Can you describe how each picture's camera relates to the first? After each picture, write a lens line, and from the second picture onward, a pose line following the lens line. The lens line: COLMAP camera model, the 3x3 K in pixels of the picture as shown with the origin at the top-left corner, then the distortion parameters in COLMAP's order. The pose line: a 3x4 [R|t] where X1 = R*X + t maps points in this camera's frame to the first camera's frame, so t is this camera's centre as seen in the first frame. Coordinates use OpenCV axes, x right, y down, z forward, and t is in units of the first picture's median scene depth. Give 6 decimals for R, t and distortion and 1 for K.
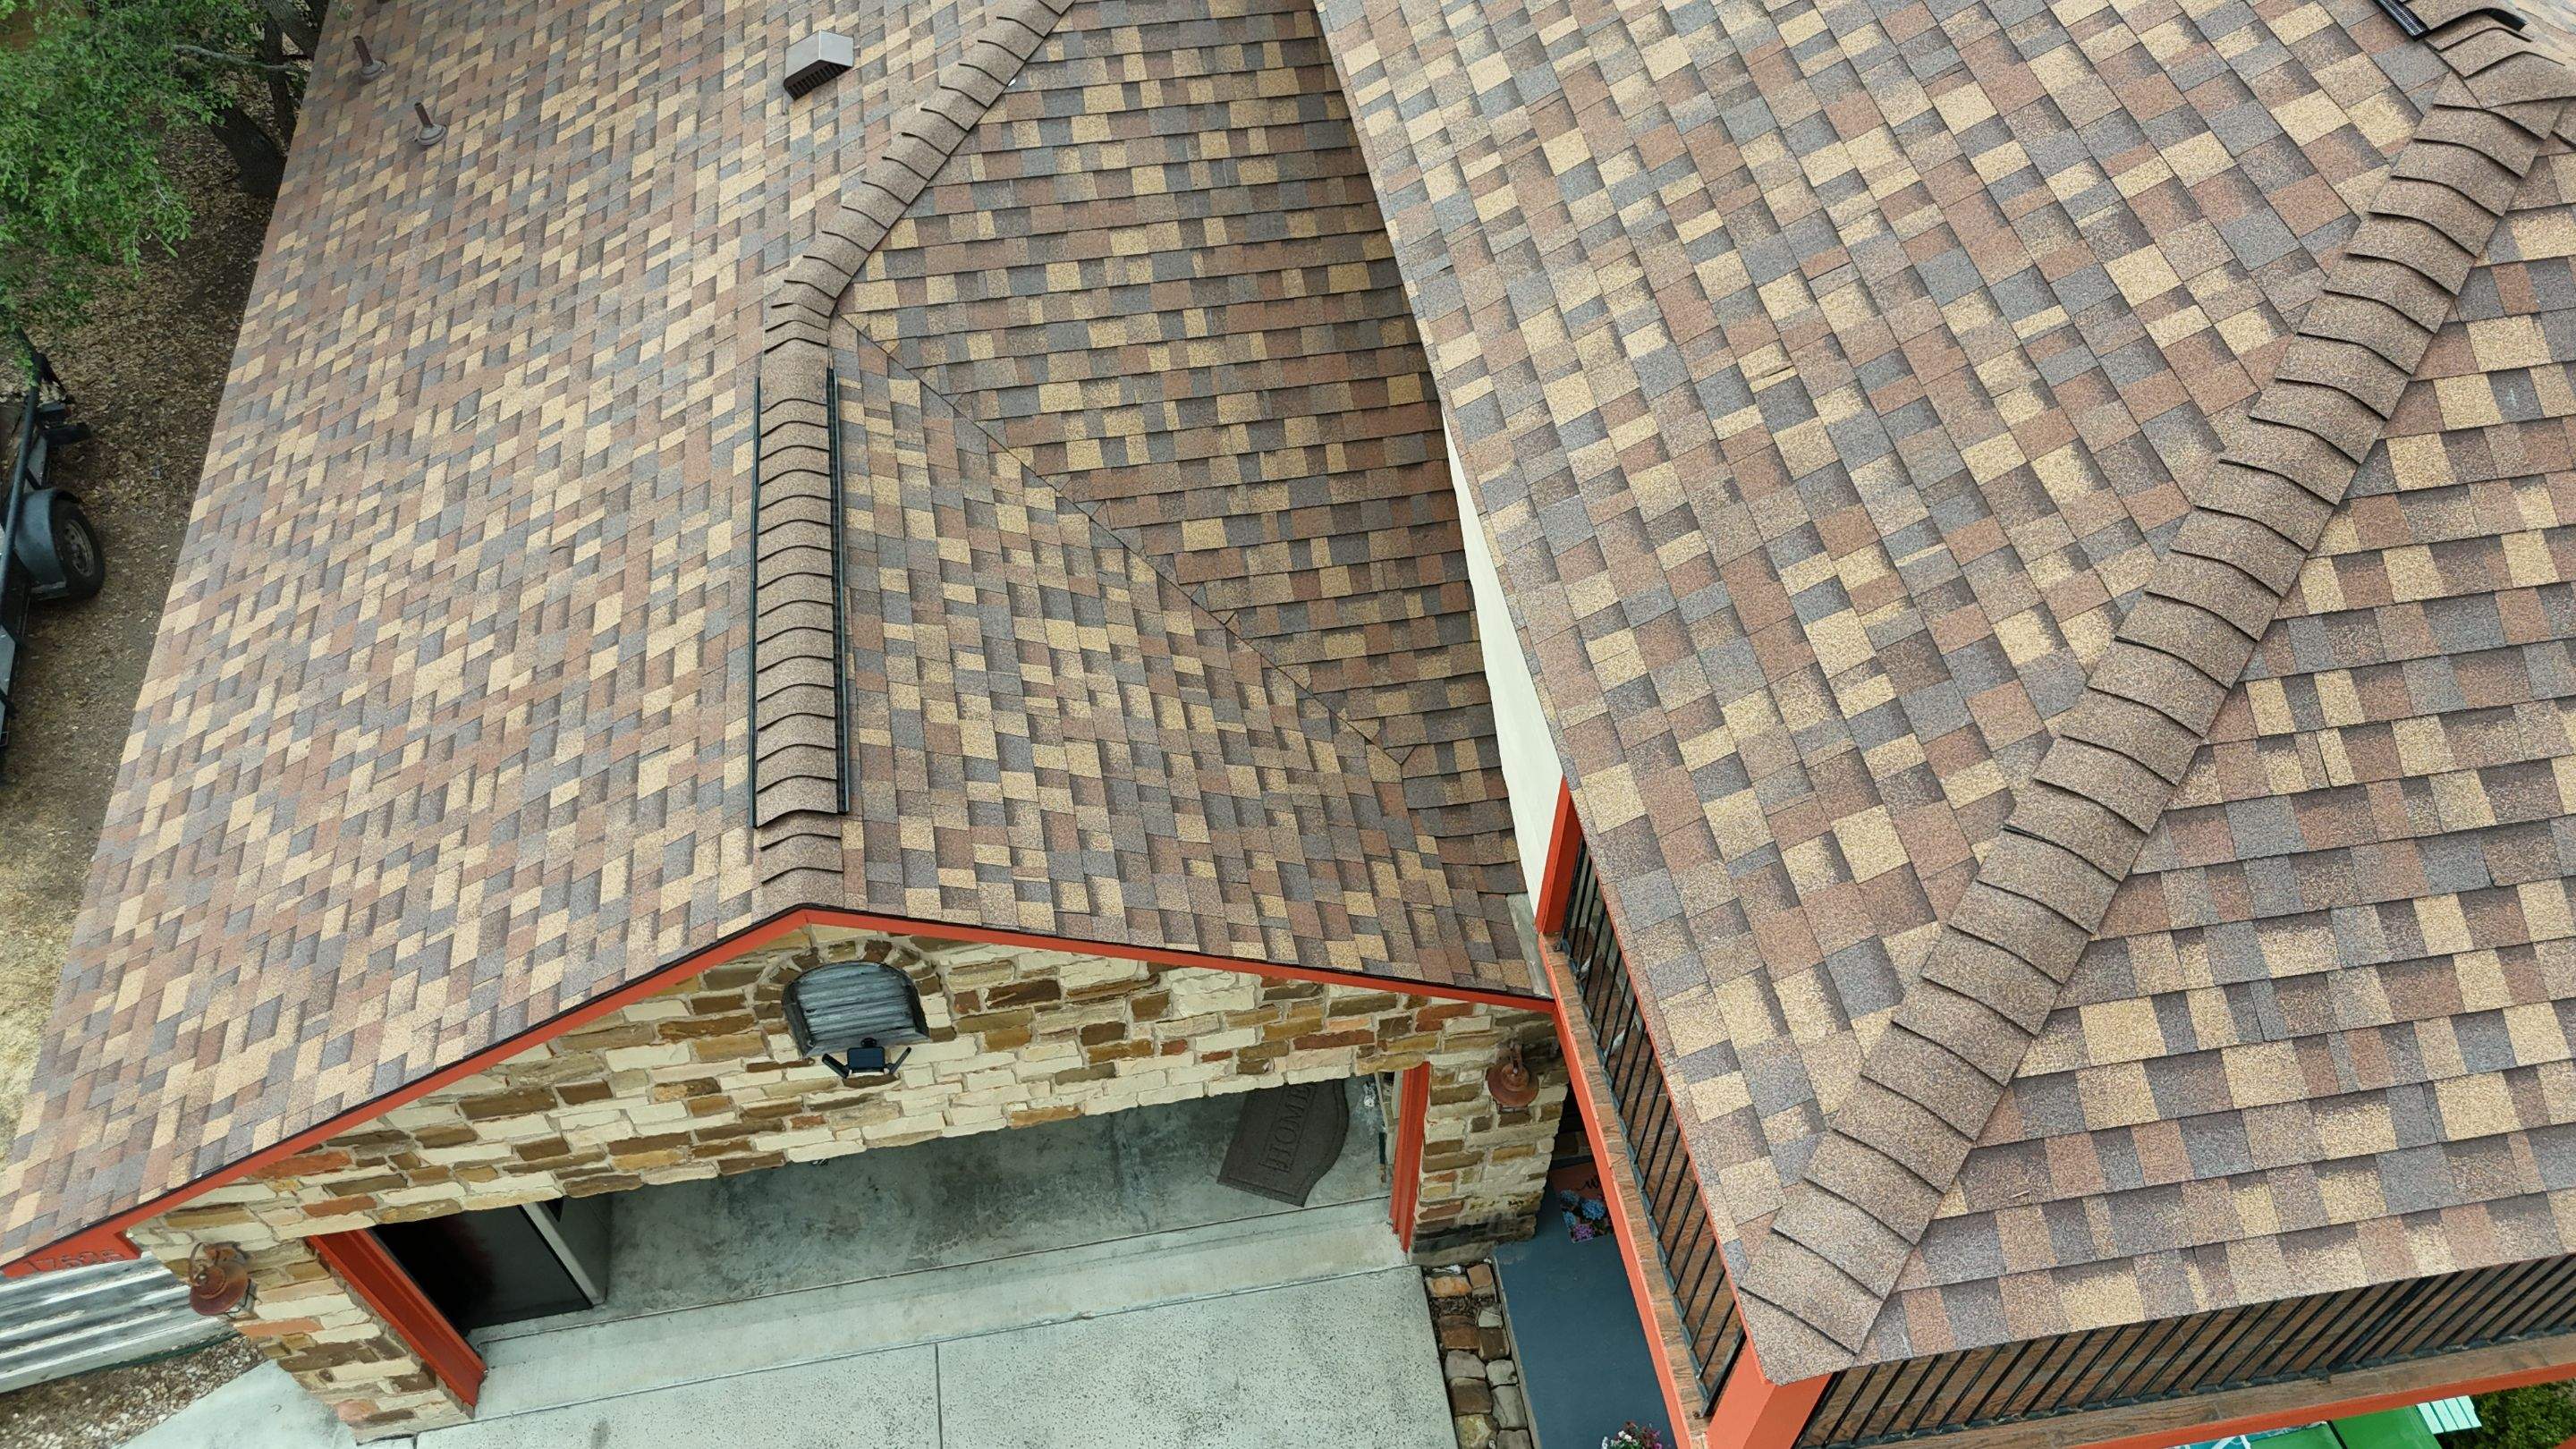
lens RADIAL K [[1907.3, 0, 1288.0], [0, 1907.3, 724.5], [0, 0, 1]] dist [0.058061, -0.053247]
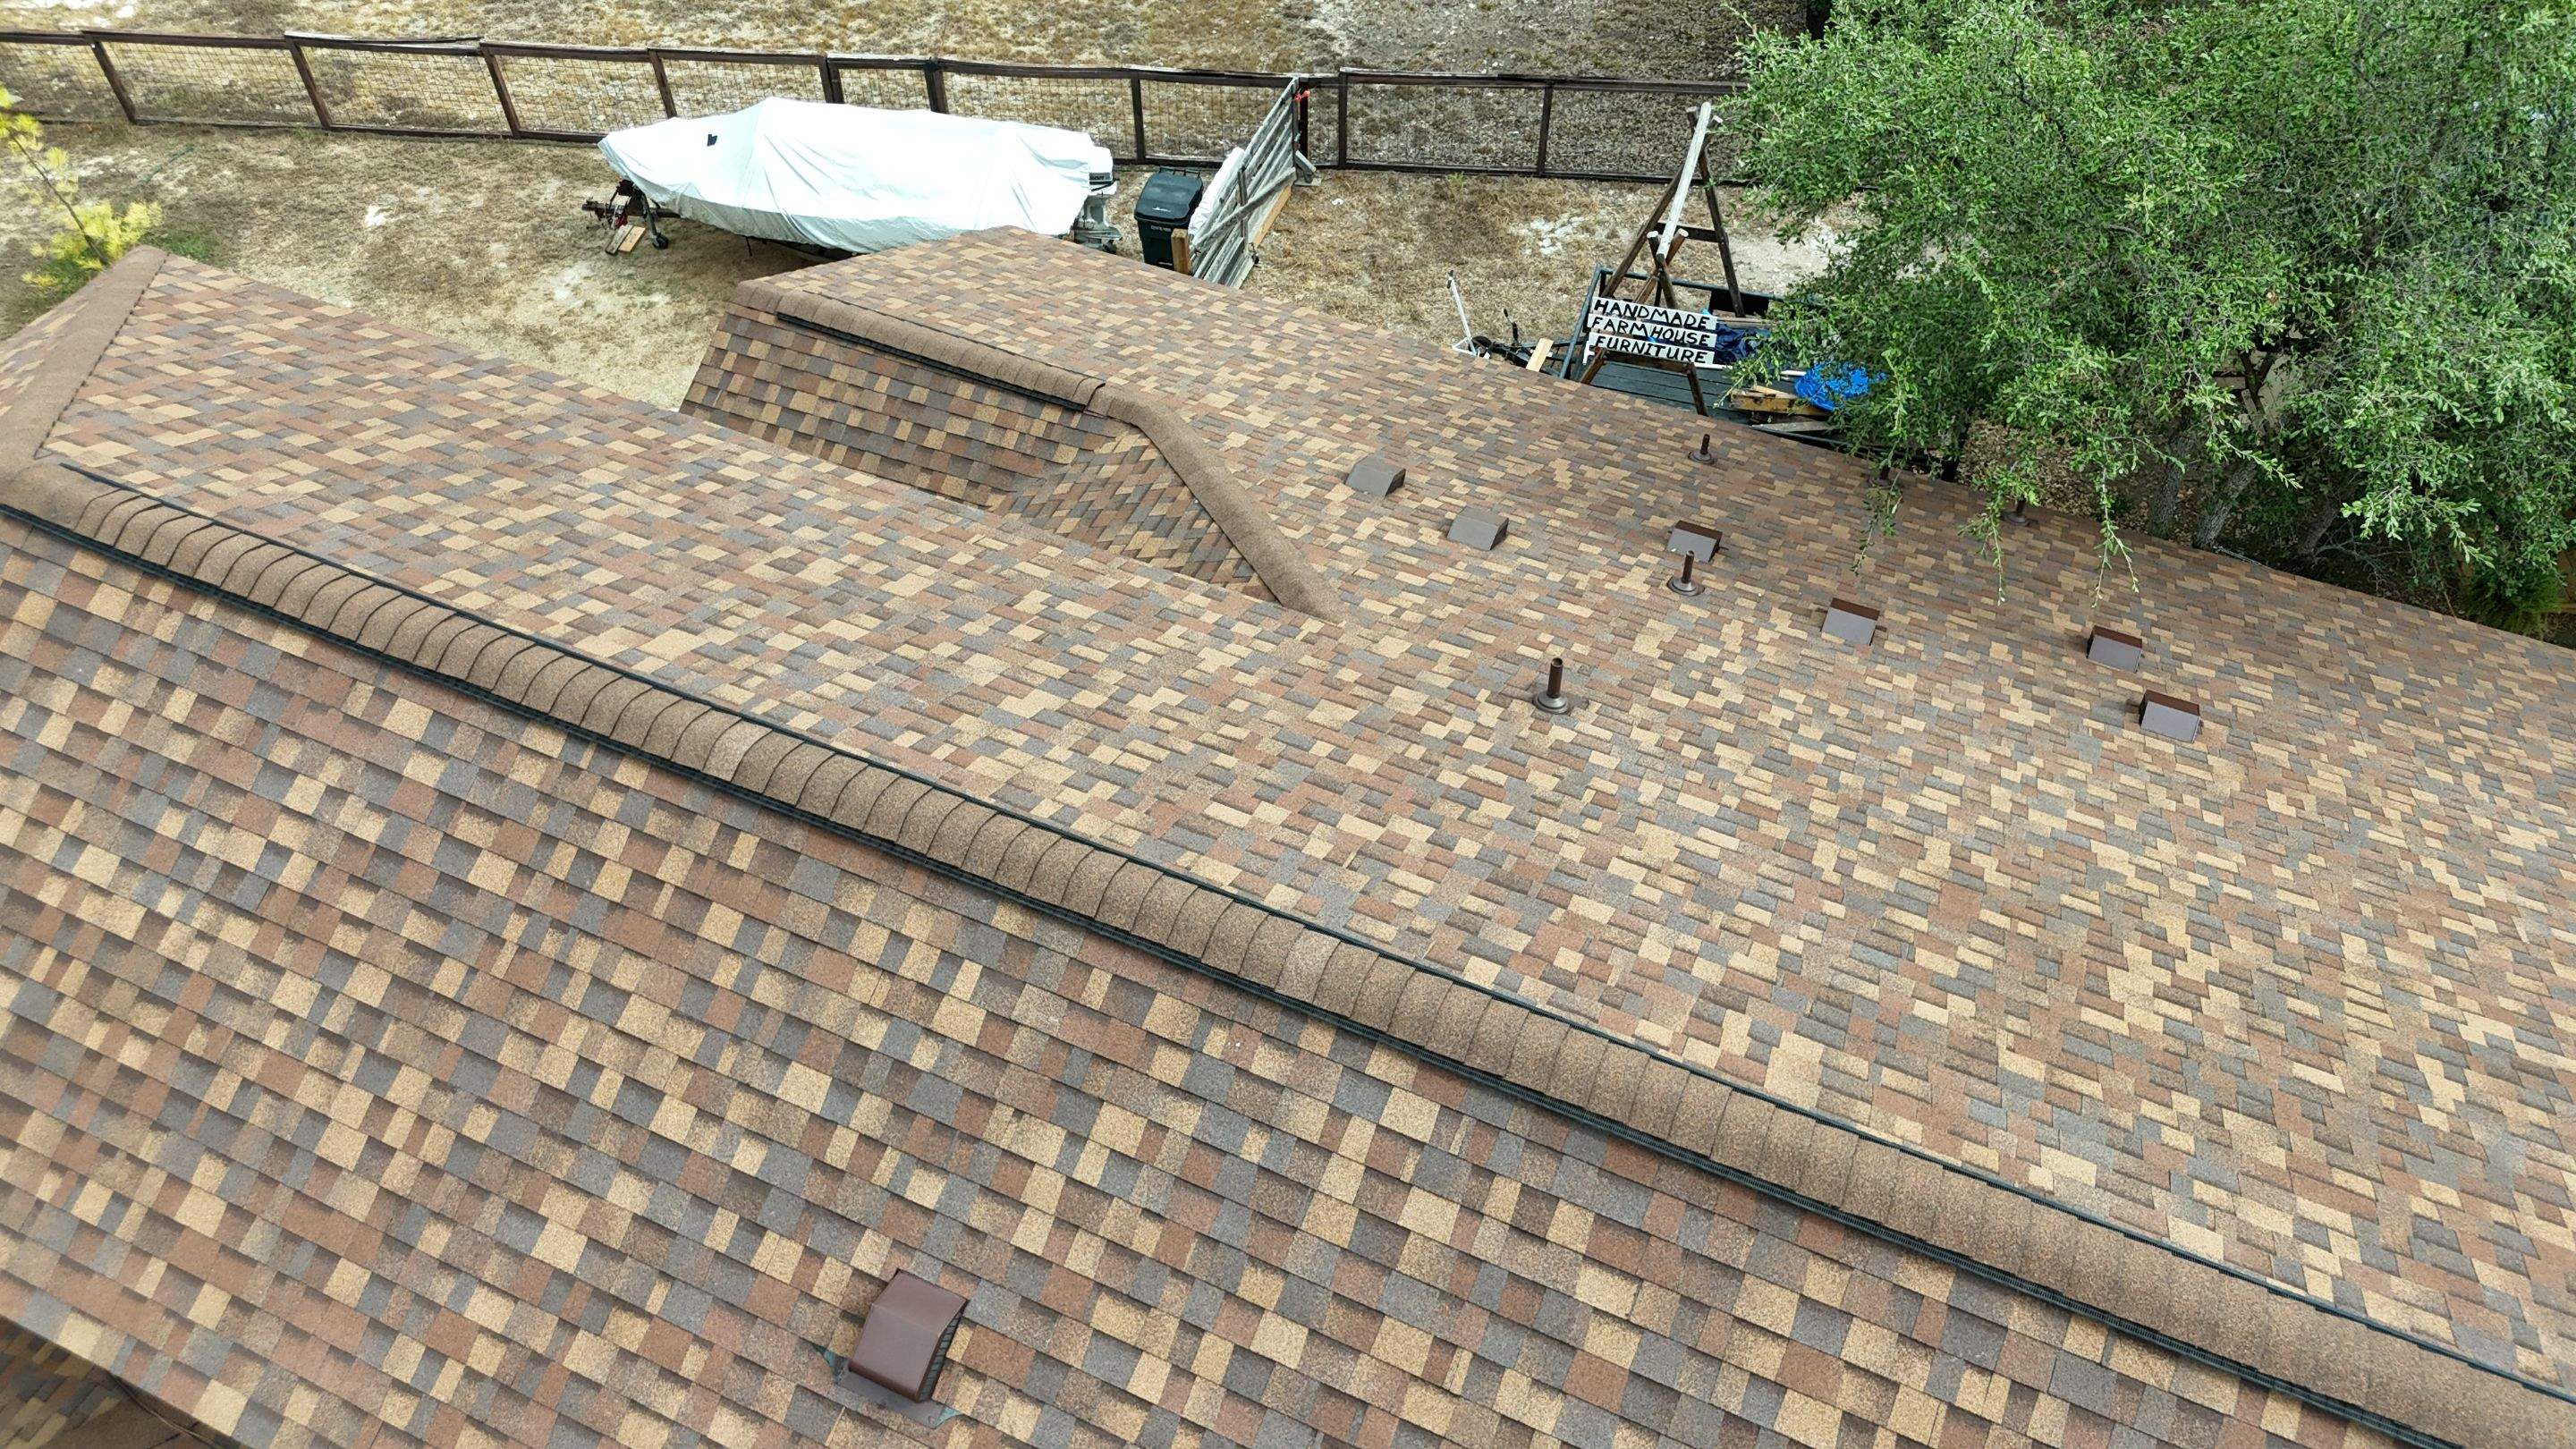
lens RADIAL K [[1900.1, 0, 1291.0], [0, 1900.1, 718.9], [0, 0, 1]] dist [0.069515, -0.063510]
pose [[-0.554428, 0.636703, -0.535928, 0.755760], [-0.641378, 0.083459, 0.762672, -1.672273], [0.530324, 0.766579, 0.362095, 0.835089]]
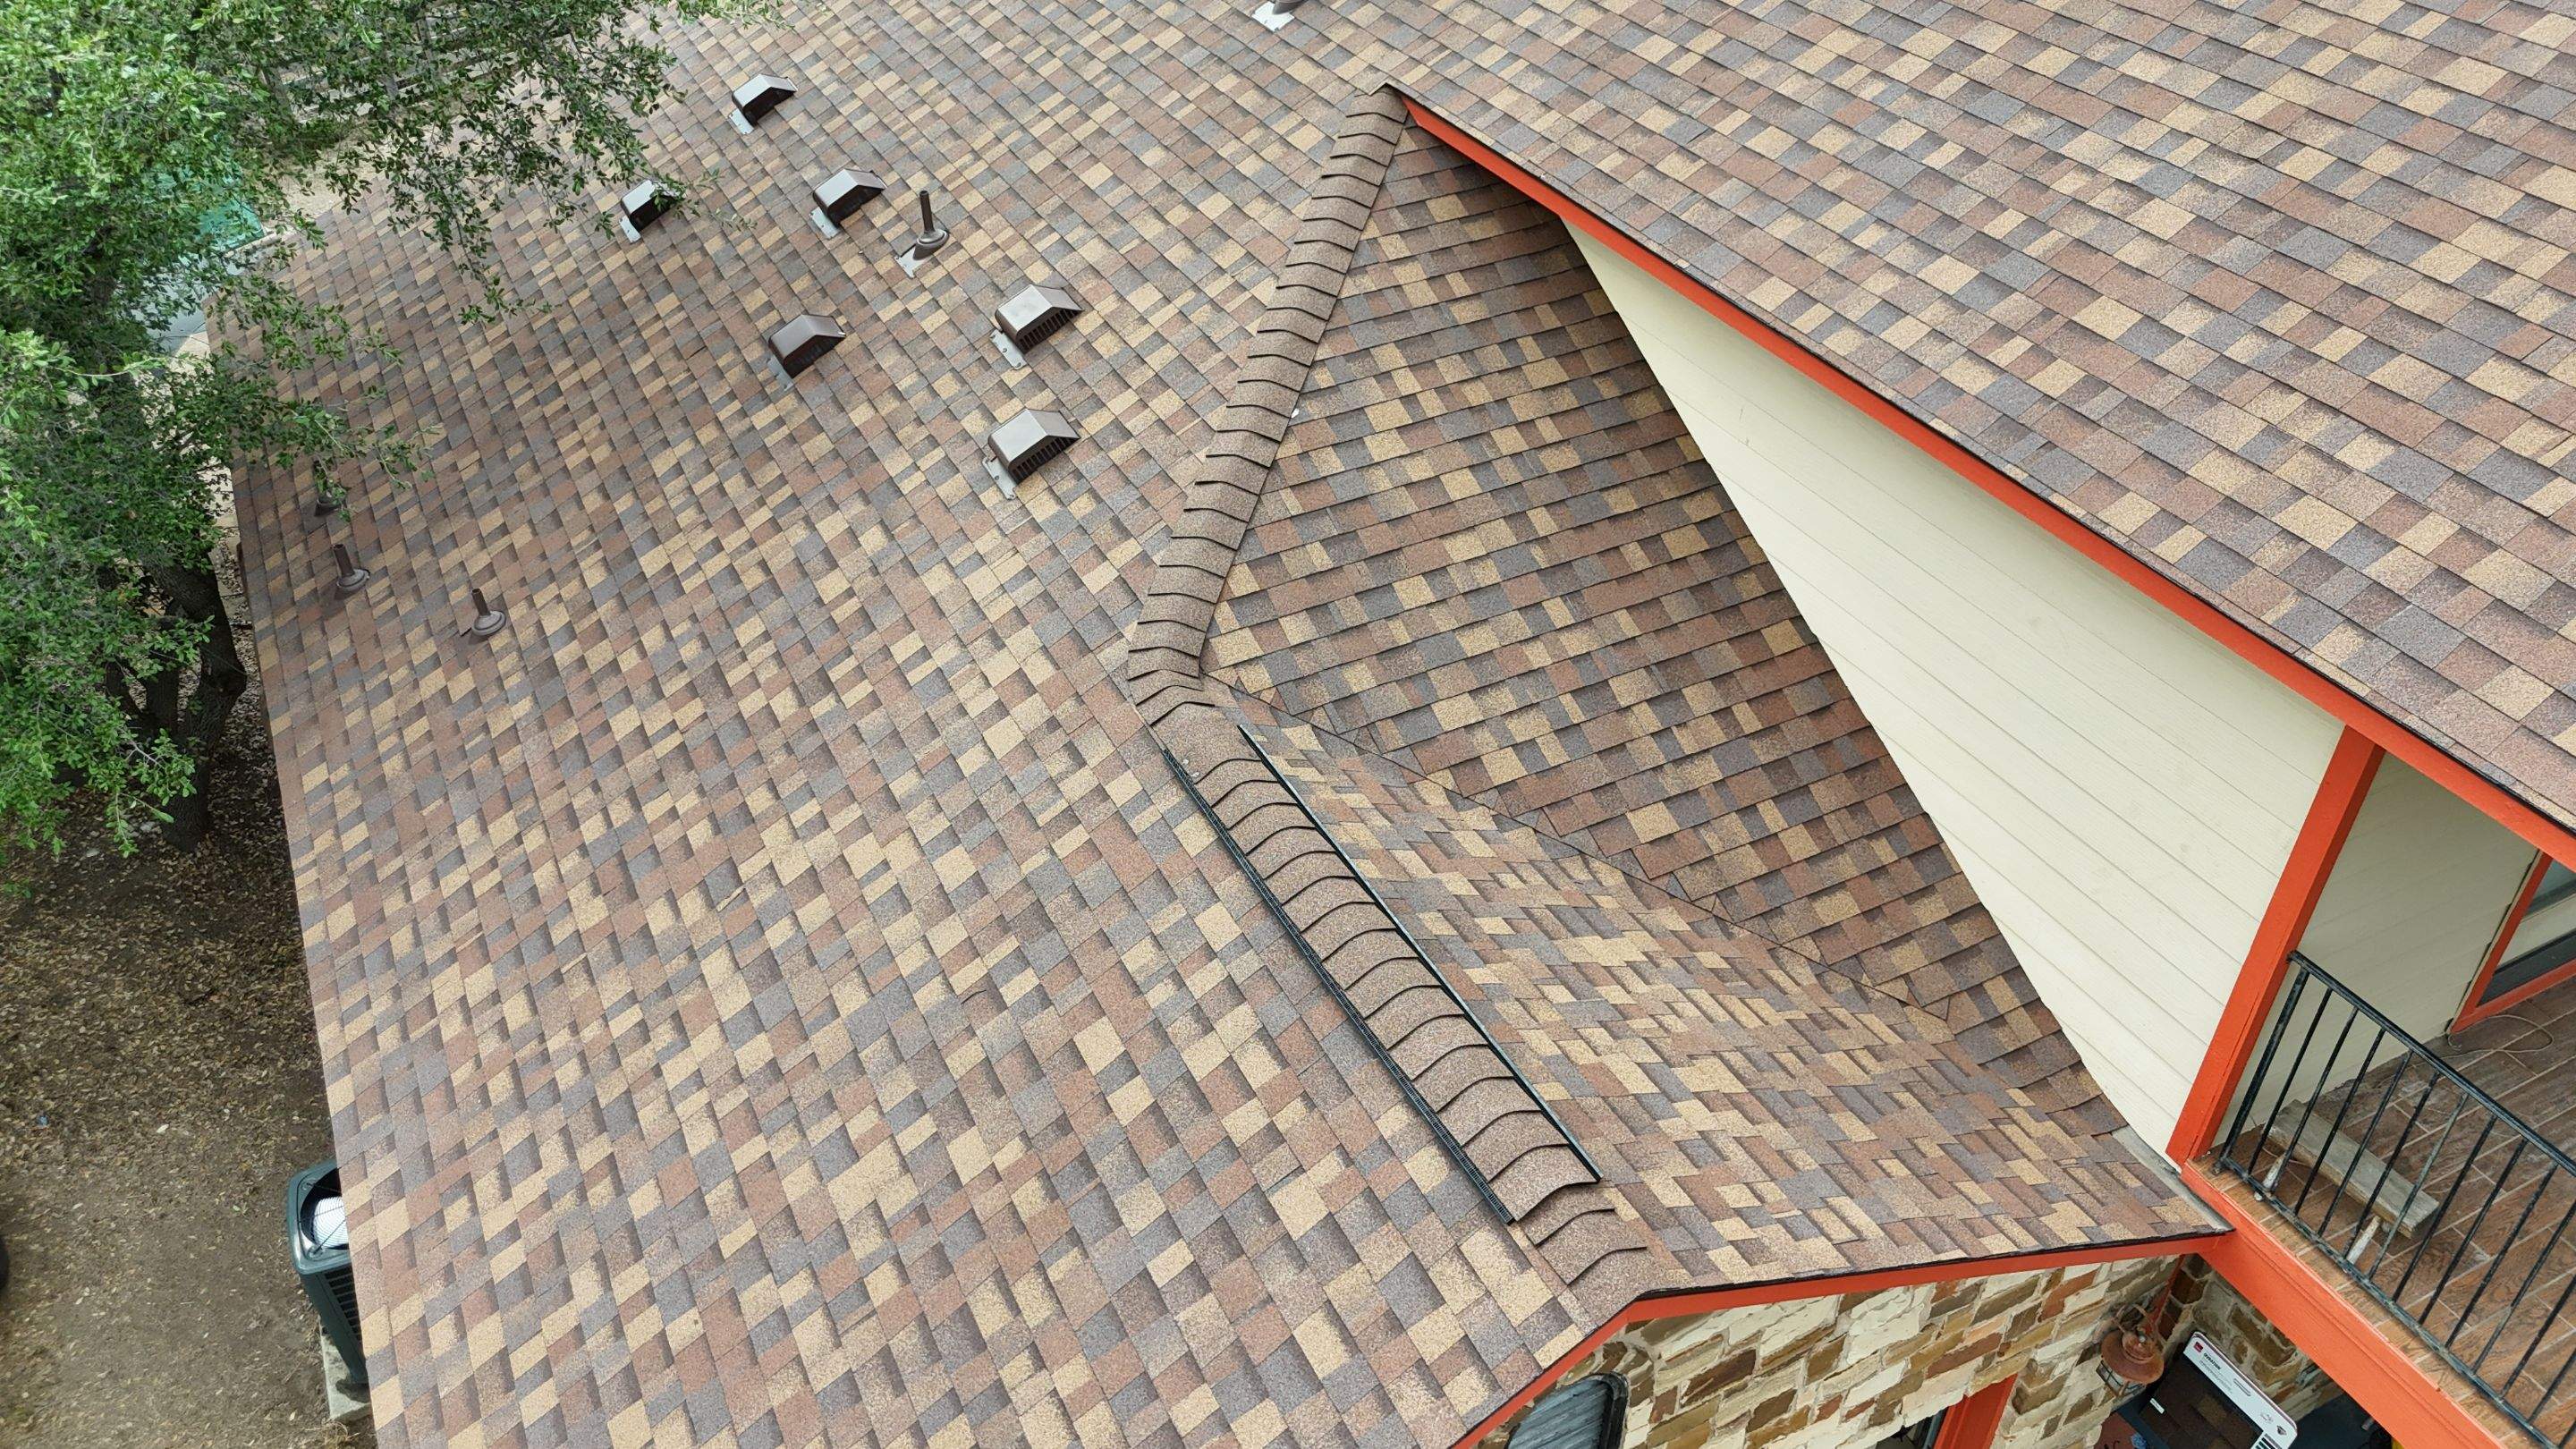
lens RADIAL K [[1907.4, 0, 1295.4], [0, 1907.4, 721.1], [0, 0, 1]] dist [0.063926, -0.056298]
pose [[0.952510, -0.191747, 0.236553, -0.484799], [0.239836, 0.951067, -0.194806, -0.011321], [-0.187624, 0.242289, 0.951889, 0.182107]]
